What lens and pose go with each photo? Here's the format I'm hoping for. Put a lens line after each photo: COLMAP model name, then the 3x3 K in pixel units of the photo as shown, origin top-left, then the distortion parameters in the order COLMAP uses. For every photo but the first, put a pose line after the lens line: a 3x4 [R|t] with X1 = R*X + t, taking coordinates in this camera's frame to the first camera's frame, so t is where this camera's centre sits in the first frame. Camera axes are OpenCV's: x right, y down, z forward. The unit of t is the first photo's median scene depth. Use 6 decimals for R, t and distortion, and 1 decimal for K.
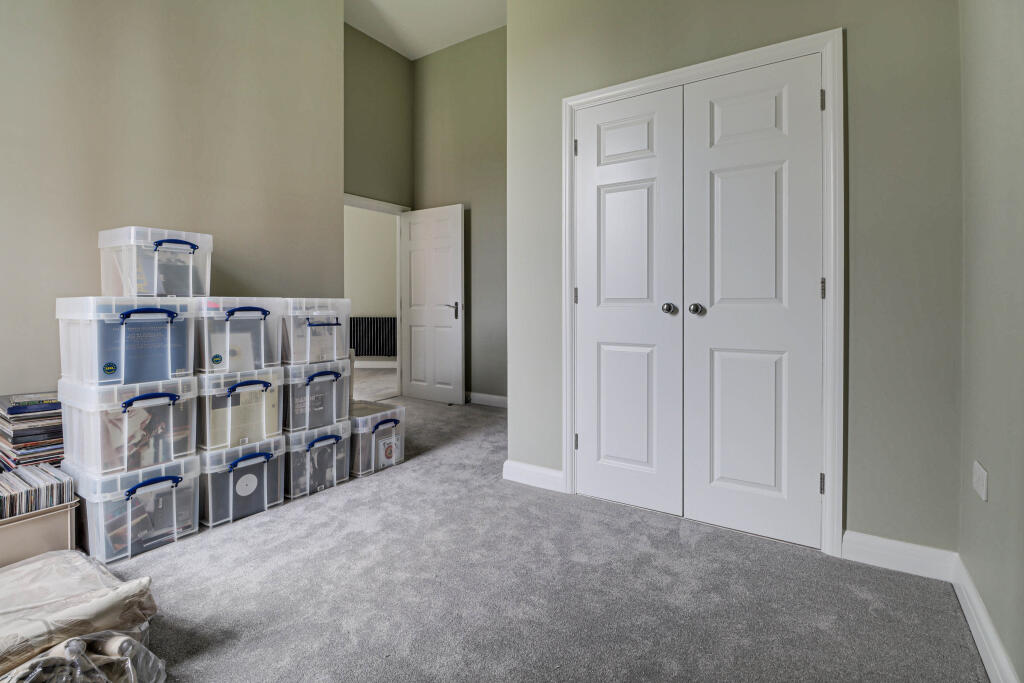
lens RADIAL K [[494.2, 0, 512.5], [0, 494.2, 305.8], [0, 0, 1]] dist [0.000692, -0.000072]
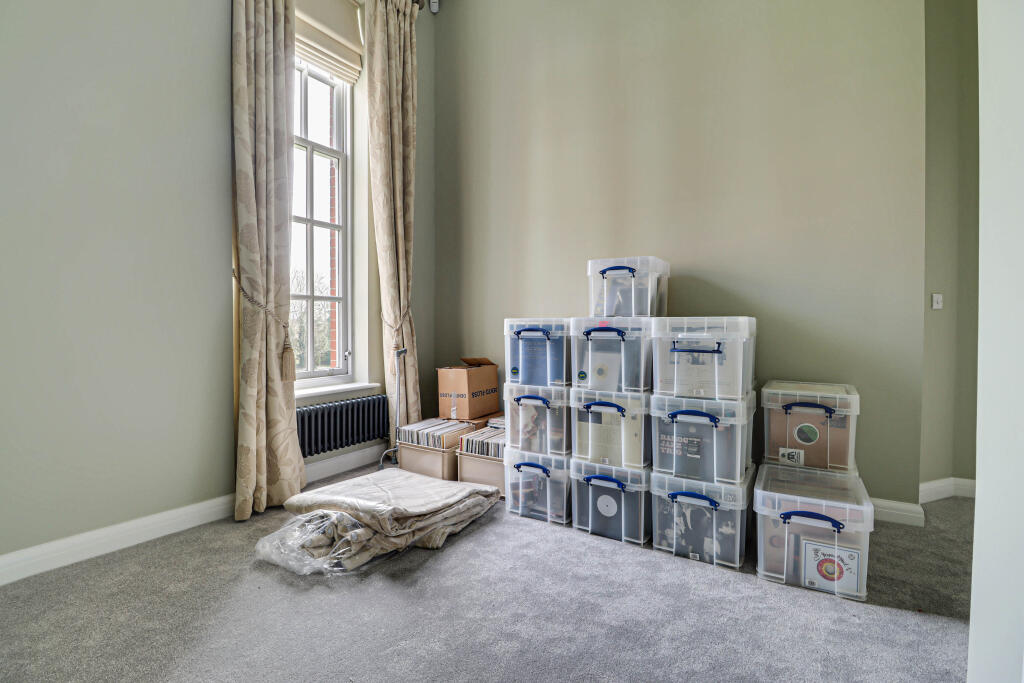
lens RADIAL K [[487.6, 0, 512.4], [0, 487.6, 327.9], [0, 0, 1]] dist [-0.000798, -0.010872]
pose [[0.024713, 0.009933, -0.999645, 0.426826], [-0.005085, 0.999939, 0.009810, -0.004853], [0.999682, 0.004841, 0.024762, 0.764446]]
